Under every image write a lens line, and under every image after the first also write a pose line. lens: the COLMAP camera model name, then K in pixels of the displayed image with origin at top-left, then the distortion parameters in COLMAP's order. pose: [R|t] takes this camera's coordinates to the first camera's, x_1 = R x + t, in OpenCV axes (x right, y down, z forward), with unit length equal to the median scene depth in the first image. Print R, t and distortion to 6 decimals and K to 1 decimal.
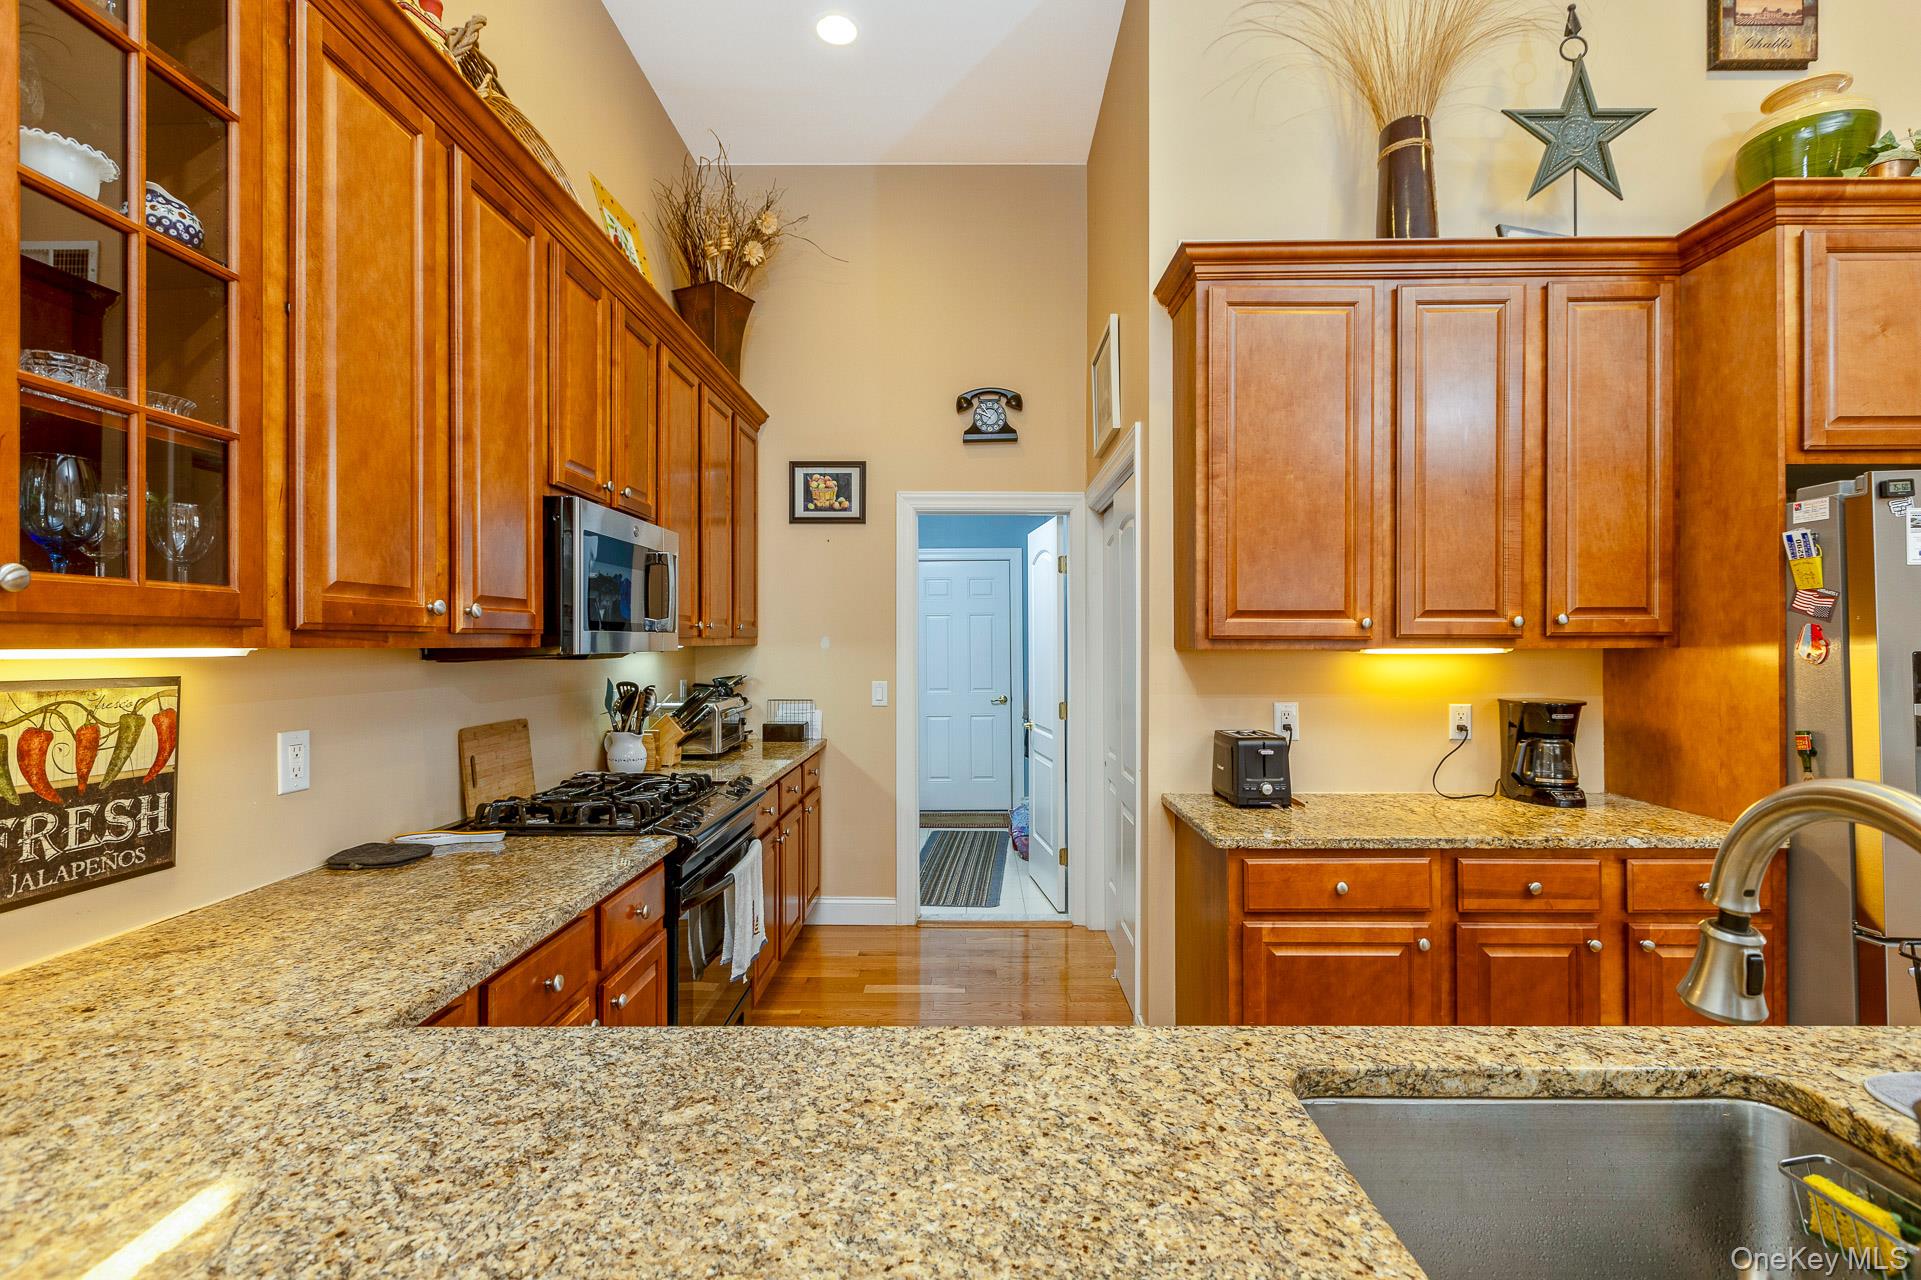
lens RADIAL K [[875.4, 0, 969.4], [0, 875.4, 650.1], [0, 0, 1]] dist [0.004463, -0.001489]
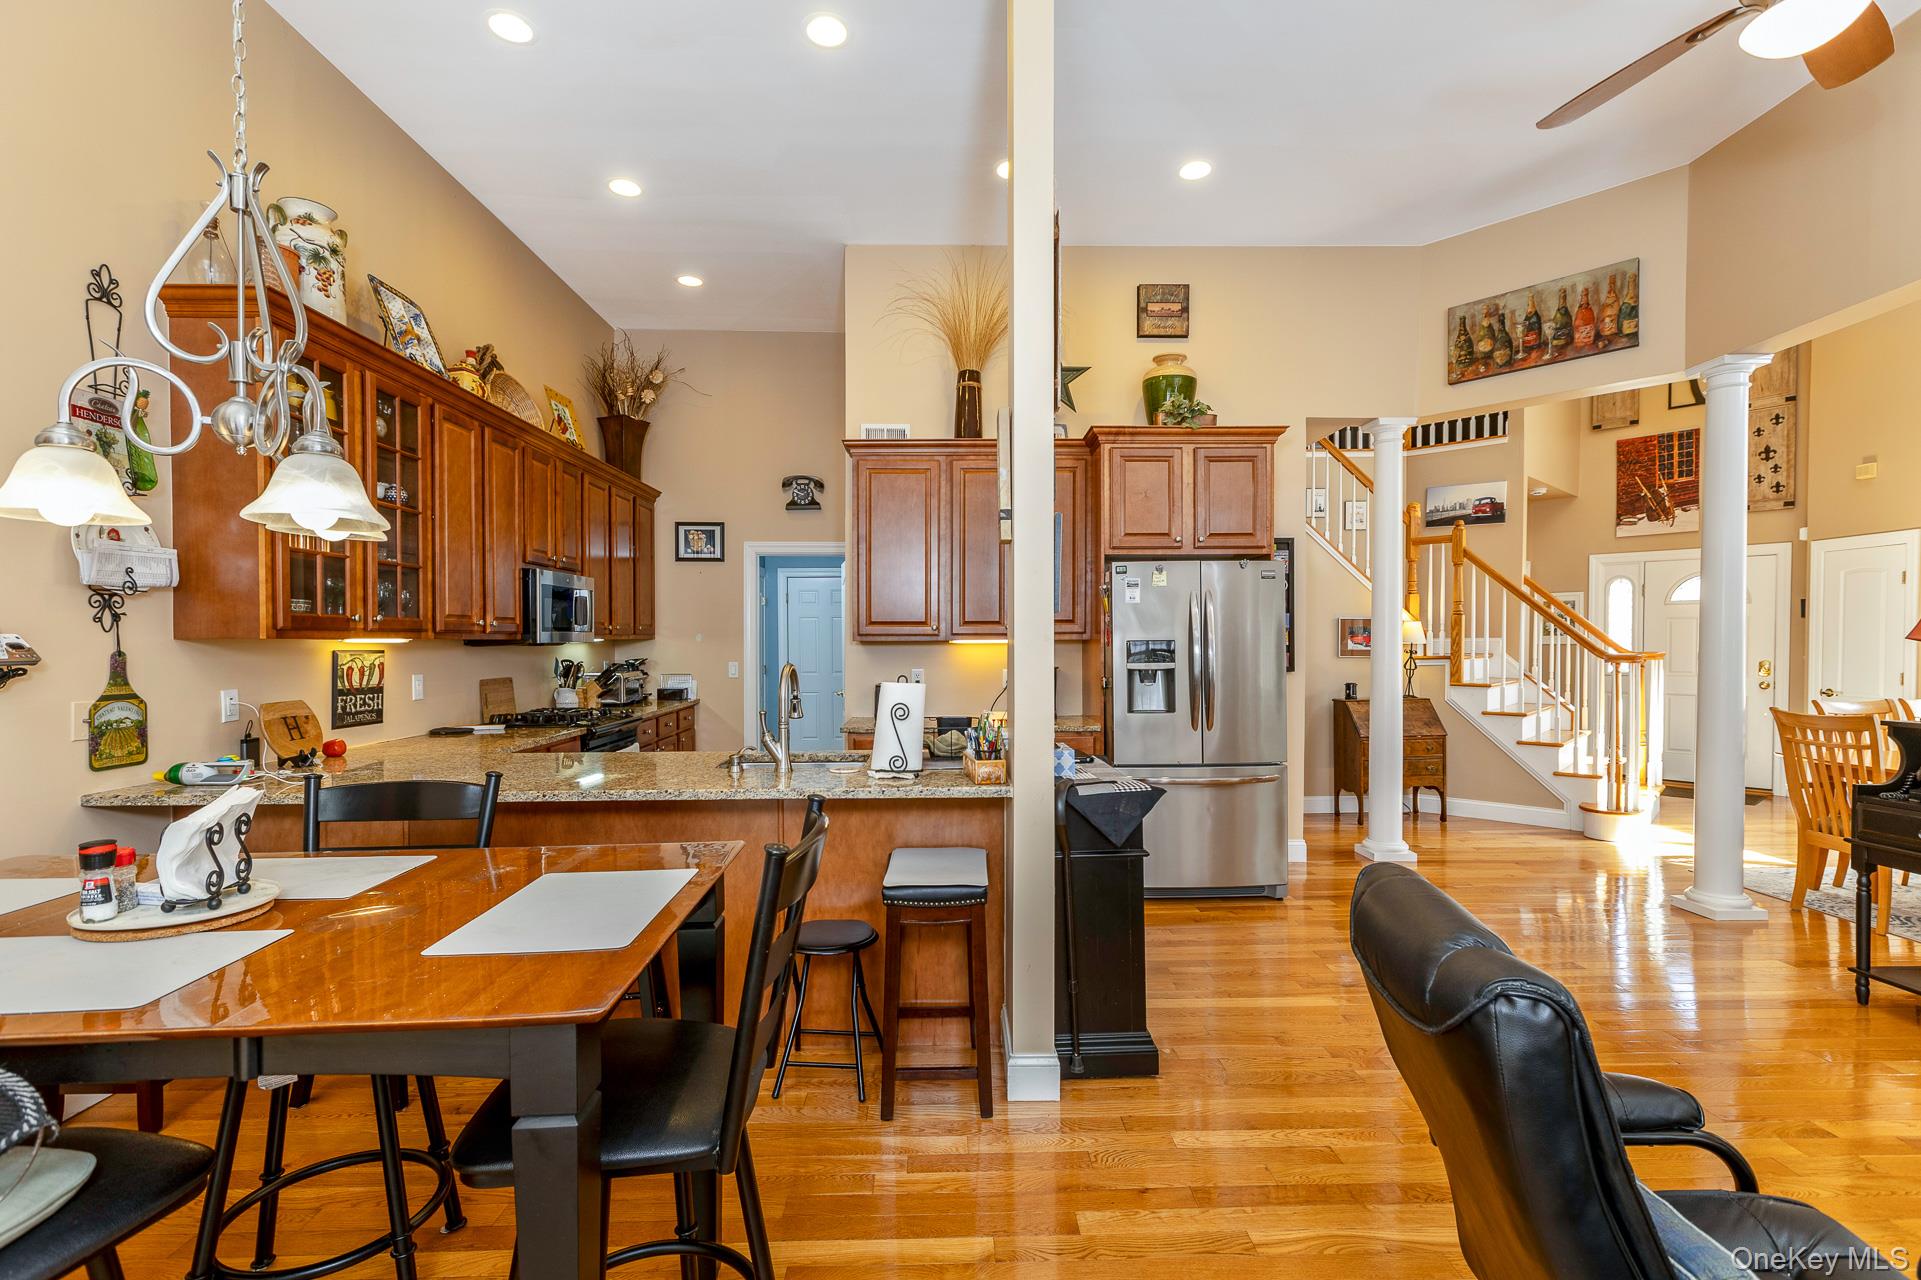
lens RADIAL K [[875.4, 0, 962.4], [0, 875.4, 654.7], [0, 0, 1]] dist [0.004463, -0.001489]
pose [[0.999492, -0.001388, 0.031849, 0.449377], [0.001085, 0.999954, 0.009534, 0.012870], [-0.031861, -0.009495, 0.999447, -1.016029]]
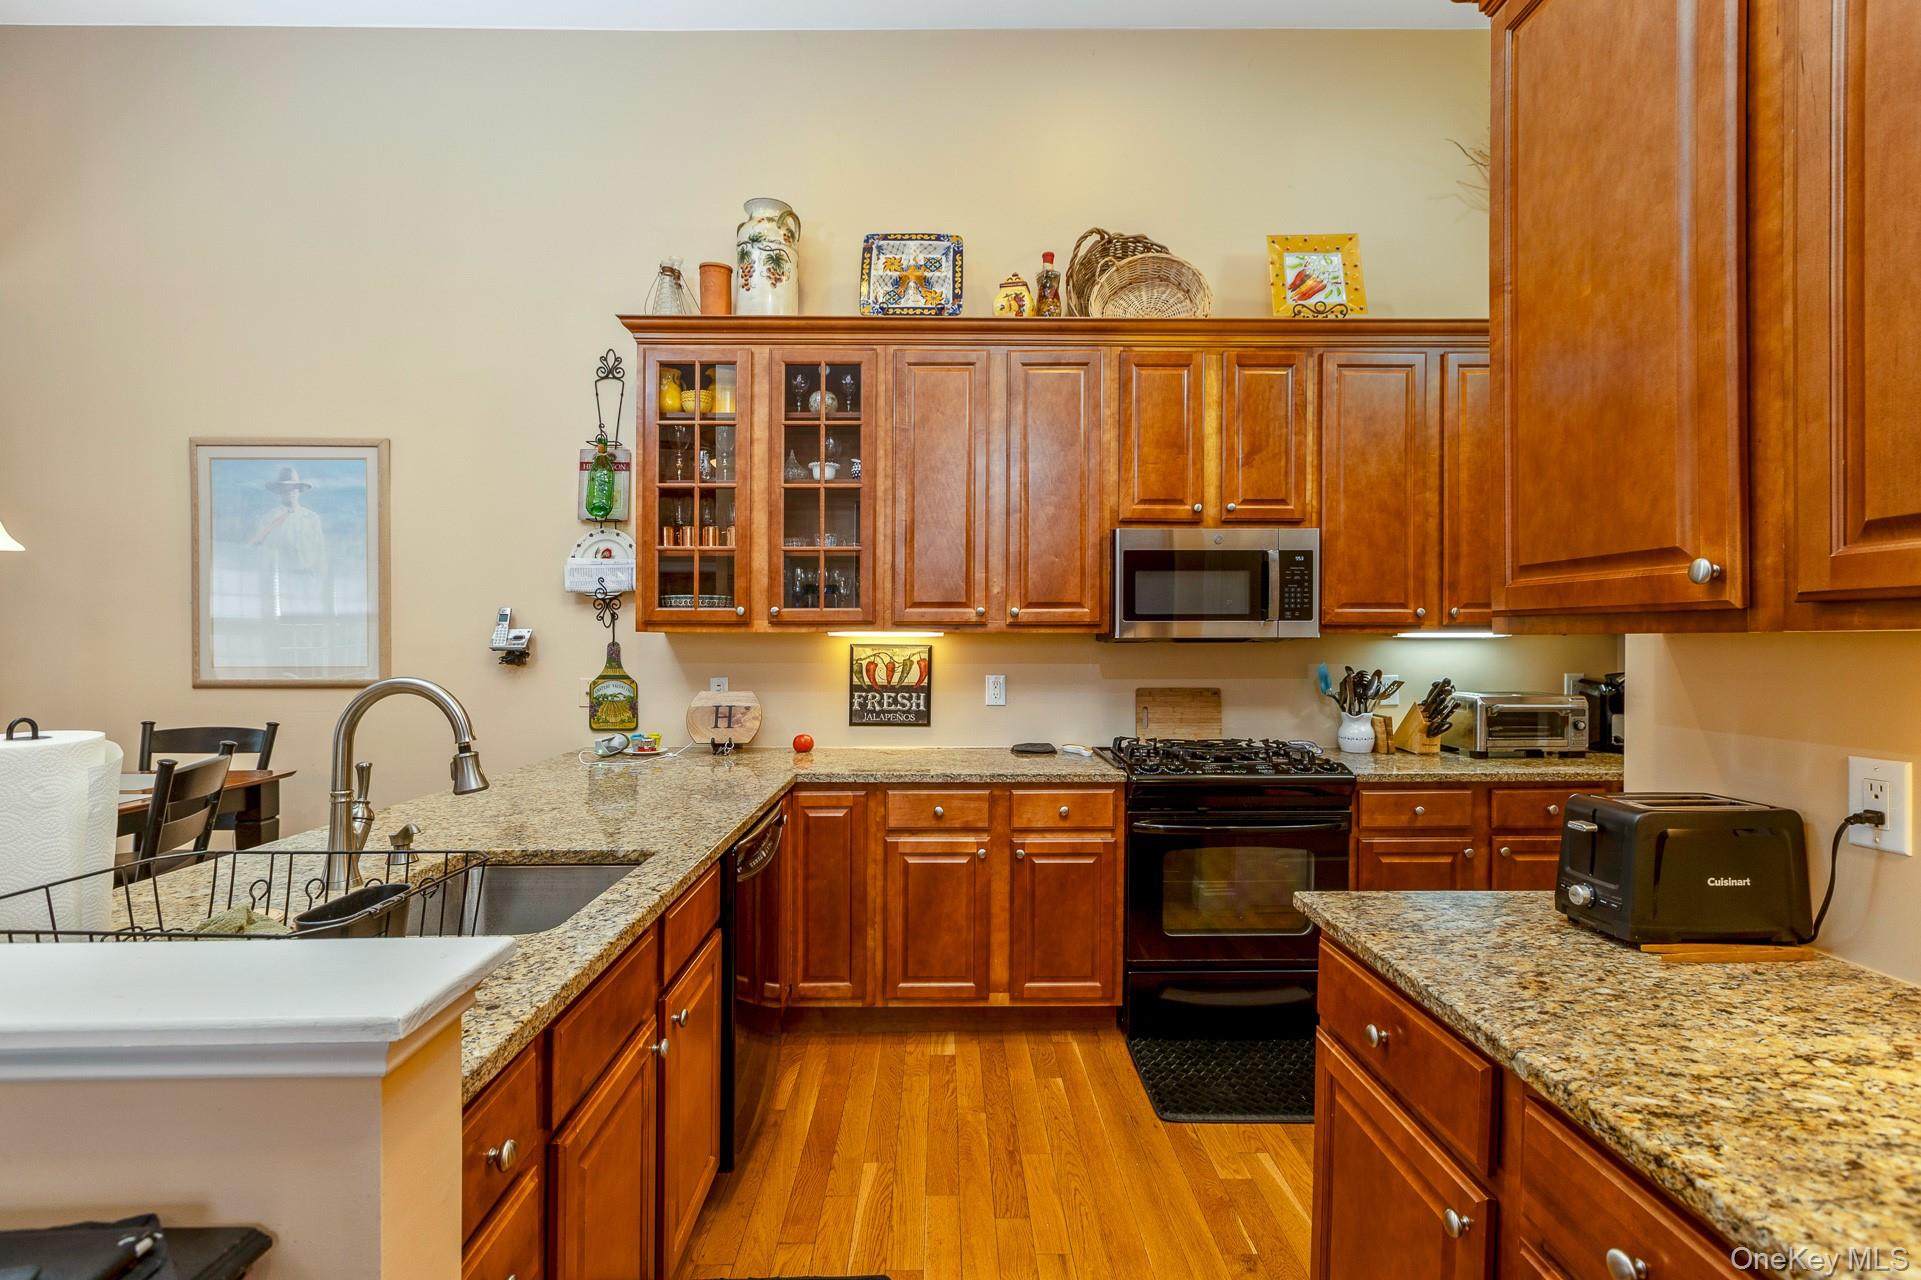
lens RADIAL K [[875.4, 0, 944.6], [0, 875.4, 654.8], [0, 0, 1]] dist [0.004463, -0.001489]
pose [[0.017714, 0.019431, -0.999654, 0.868935], [-0.007959, 0.999782, 0.019292, 0.006794], [0.999811, 0.007614, 0.017865, 0.609794]]
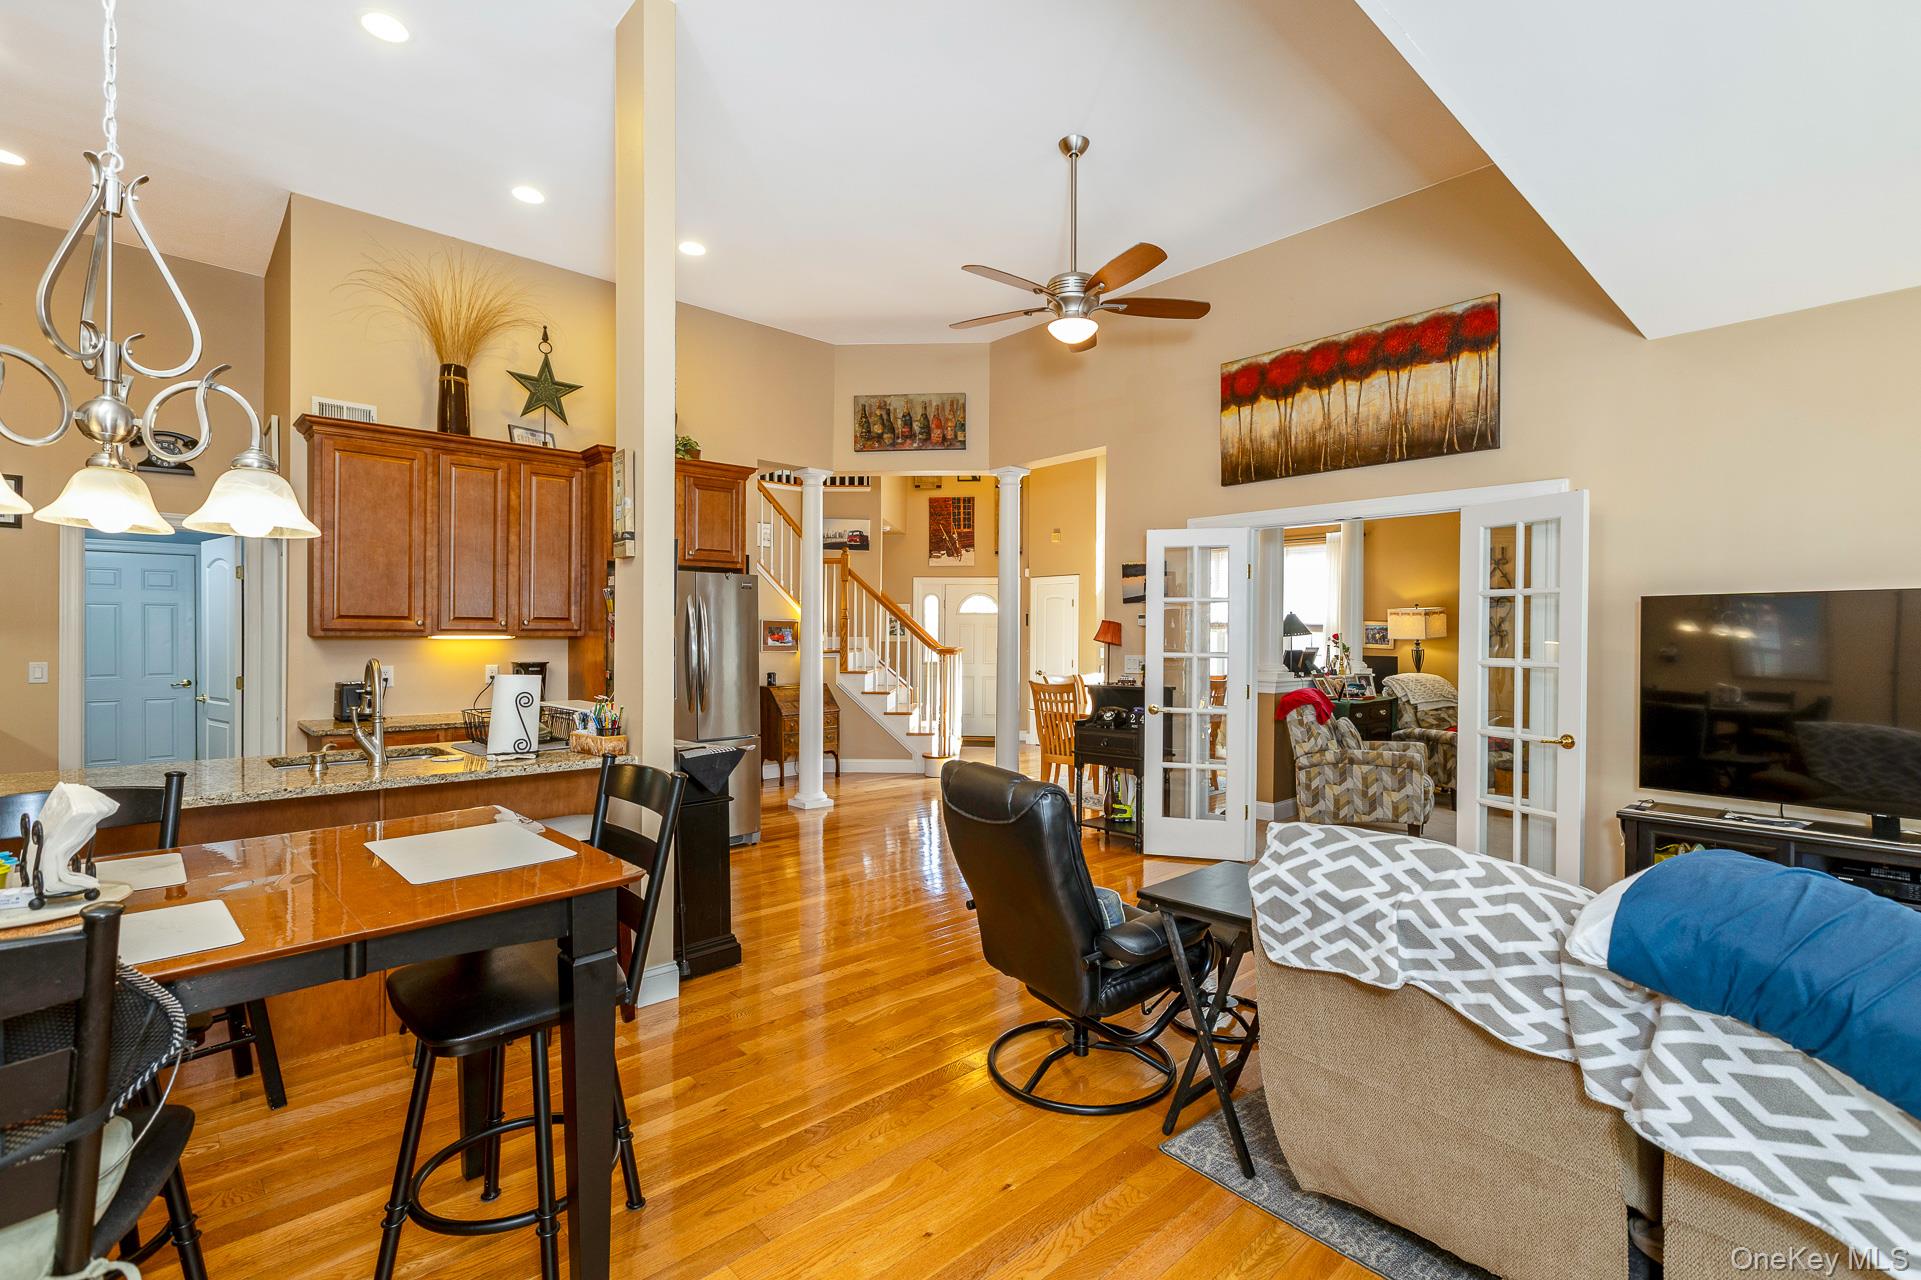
lens RADIAL K [[875.4, 0, 954.8], [0, 875.4, 631.6], [0, 0, 1]] dist [0.004463, -0.001489]
pose [[0.730457, 0.010176, 0.682883, -0.015194], [-0.001625, 0.999912, -0.013161, 0.013361], [-0.682957, 0.008504, 0.730409, -1.252080]]
